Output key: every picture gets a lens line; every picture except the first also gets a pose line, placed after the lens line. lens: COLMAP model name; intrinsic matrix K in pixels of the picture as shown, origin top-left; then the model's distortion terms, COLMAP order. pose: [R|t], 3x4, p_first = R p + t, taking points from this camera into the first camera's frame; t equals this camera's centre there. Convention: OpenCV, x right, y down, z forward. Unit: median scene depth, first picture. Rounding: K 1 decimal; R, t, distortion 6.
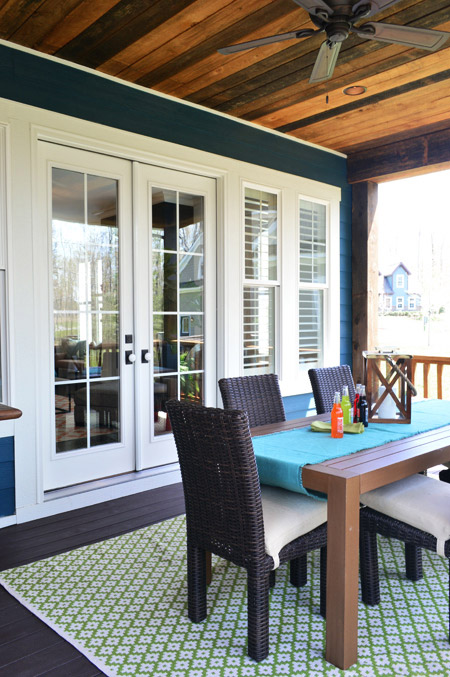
lens RADIAL K [[558.2, 0, 225.0], [0, 558.2, 338.5], [0, 0, 1]] dist [0.009726, 0.002668]
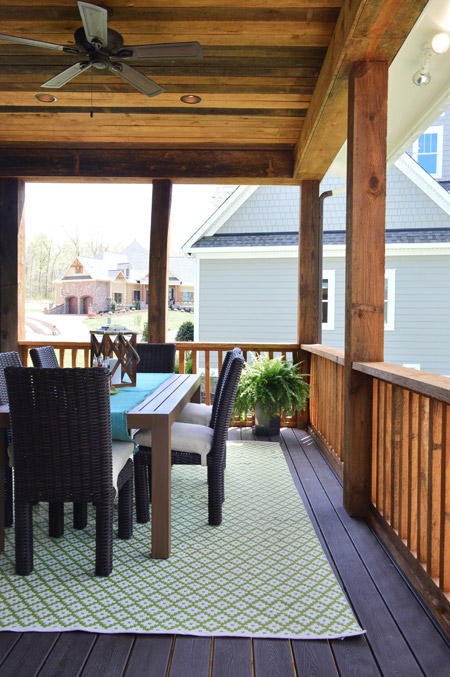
lens RADIAL K [[558.2, 0, 225.0], [0, 558.2, 338.5], [0, 0, 1]] dist [0.009726, 0.002668]
pose [[0.689180, -0.010102, 0.724519, -0.304346], [0.013443, 0.999909, 0.001155, 0.031341], [-0.724465, 0.008944, 0.689253, -0.010456]]
